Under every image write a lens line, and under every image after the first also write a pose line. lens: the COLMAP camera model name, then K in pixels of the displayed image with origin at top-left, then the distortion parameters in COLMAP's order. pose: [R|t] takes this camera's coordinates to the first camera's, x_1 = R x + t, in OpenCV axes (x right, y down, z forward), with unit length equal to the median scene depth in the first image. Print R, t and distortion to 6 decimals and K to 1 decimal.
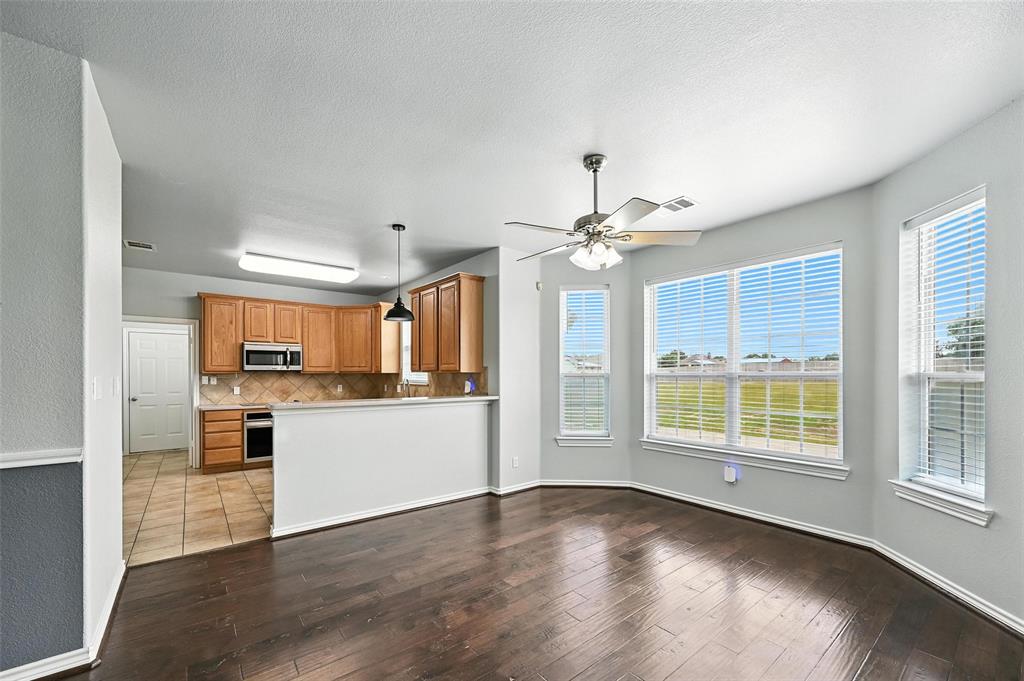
lens RADIAL K [[409.0, 0, 519.8], [0, 409.0, 376.6], [0, 0, 1]] dist [-0.000493, 0.000124]
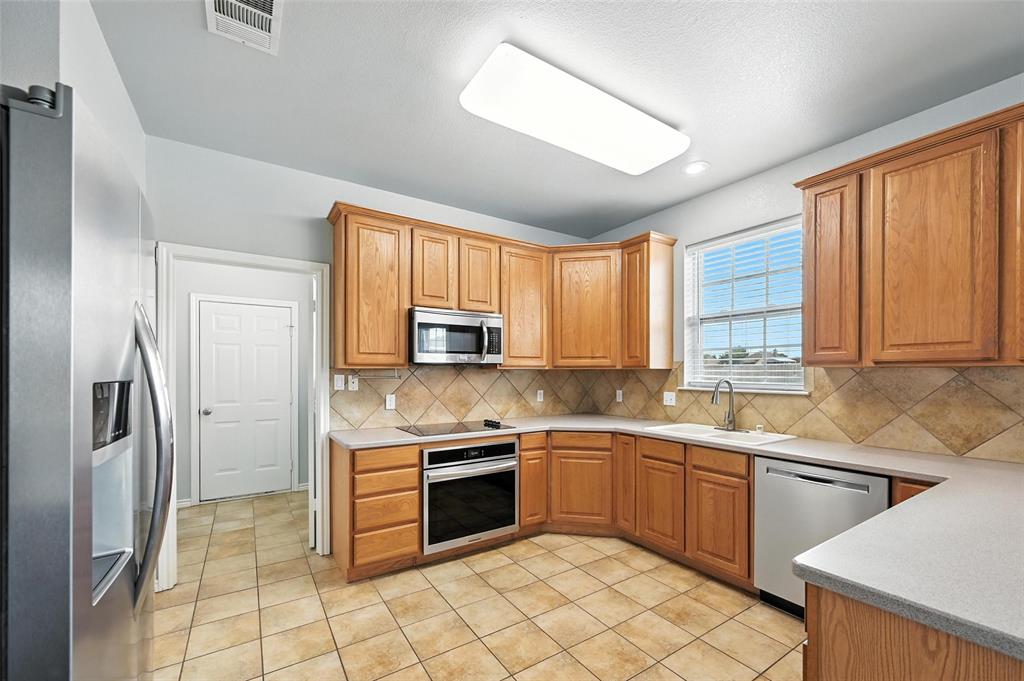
lens RADIAL K [[418.4, 0, 525.8], [0, 418.4, 373.4], [0, 0, 1]] dist [-0.000956, -0.000029]
pose [[0.996014, 0.002381, -0.089169, -0.490939], [-0.002631, 0.999993, -0.002686, -0.001530], [0.089162, 0.002910, 0.996013, 0.499263]]
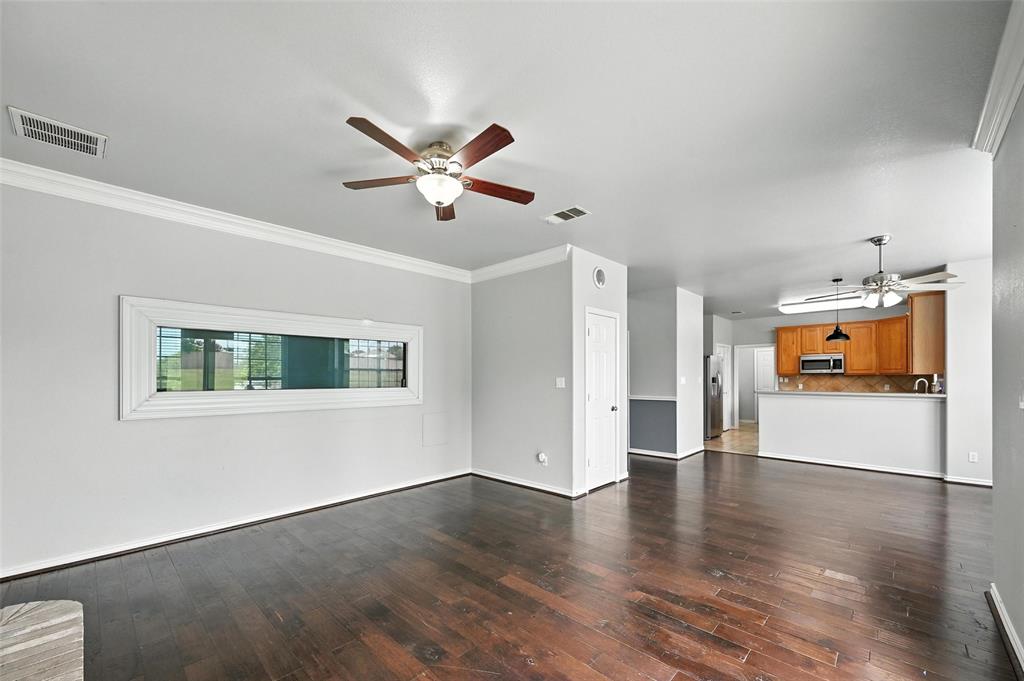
lens RADIAL K [[409.0, 0, 519.8], [0, 409.0, 376.6], [0, 0, 1]] dist [-0.000493, 0.000124]
pose [[0.138675, -0.000937, -0.990338, 0.707376], [-0.001437, 0.999998, -0.001147, 0.000386], [0.990337, 0.001582, 0.138673, -0.264727]]
